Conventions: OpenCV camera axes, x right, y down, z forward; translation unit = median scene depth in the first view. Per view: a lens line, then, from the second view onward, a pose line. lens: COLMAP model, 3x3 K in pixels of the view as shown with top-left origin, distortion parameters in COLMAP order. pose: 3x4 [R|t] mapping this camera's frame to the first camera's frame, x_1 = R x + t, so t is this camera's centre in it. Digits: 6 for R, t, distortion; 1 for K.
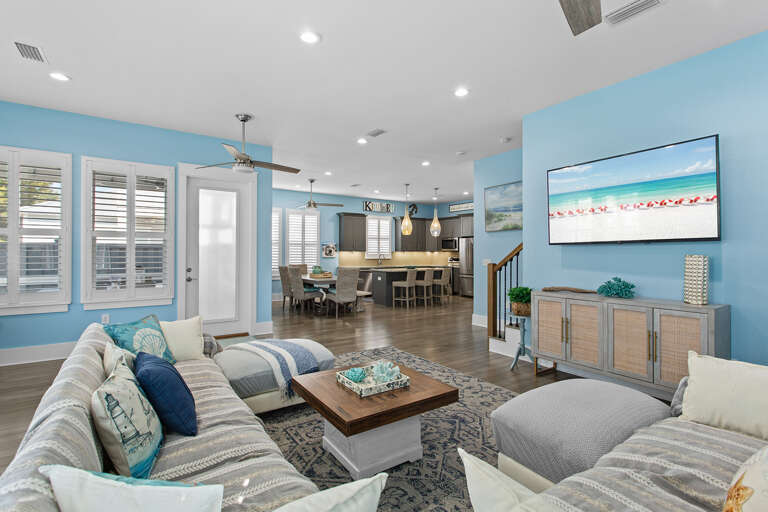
lens RADIAL K [[363.5, 0, 387.3], [0, 363.5, 251.8], [0, 0, 1]] dist [0.000417, 0.000357]
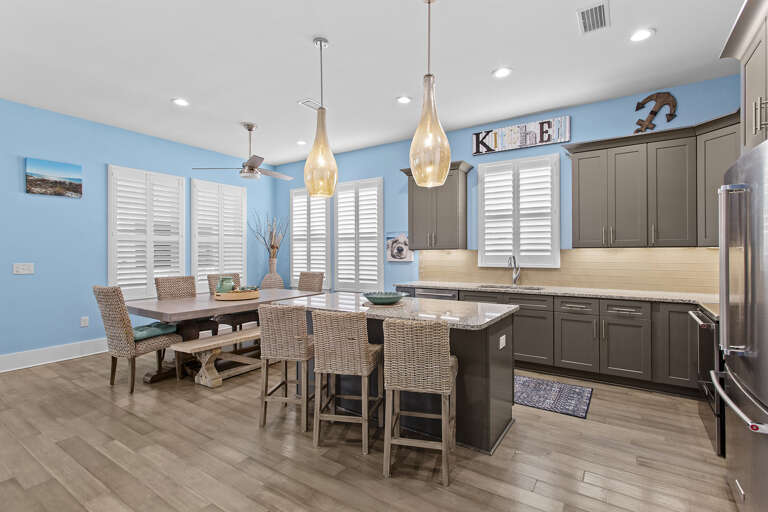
lens RADIAL K [[363.5, 0, 387.3], [0, 363.5, 251.8], [0, 0, 1]] dist [0.000417, 0.000357]
pose [[0.371713, -0.006238, -0.928327, 0.309070], [0.005196, 0.999976, -0.004639, 0.003395], [0.928333, -0.003099, 0.371736, 0.765600]]
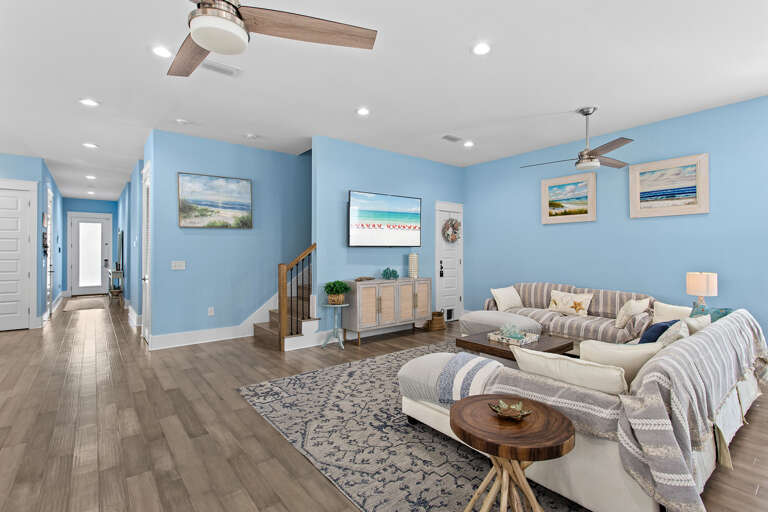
lens RADIAL K [[363.5, 0, 387.3], [0, 363.5, 251.8], [0, 0, 1]] dist [0.000417, 0.000357]
pose [[-0.073544, -0.000335, 0.997292, -0.325419], [-0.002414, 0.999997, 0.000158, -0.000917], [-0.997289, -0.002395, -0.073545, 0.350992]]
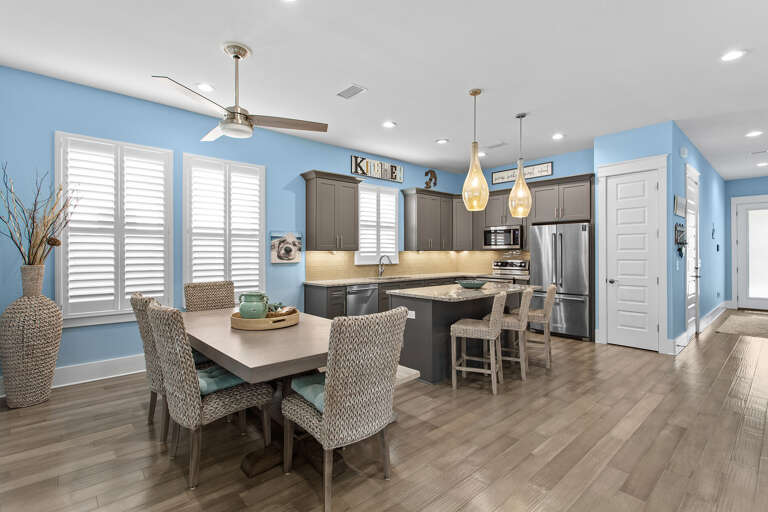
lens RADIAL K [[363.5, 0, 387.3], [0, 363.5, 251.8], [0, 0, 1]] dist [0.000417, 0.000357]
pose [[0.991610, -0.005418, 0.129155, -0.085305], [0.005664, 0.999983, -0.001538, 0.001506], [-0.129144, 0.002256, 0.991623, 0.485590]]
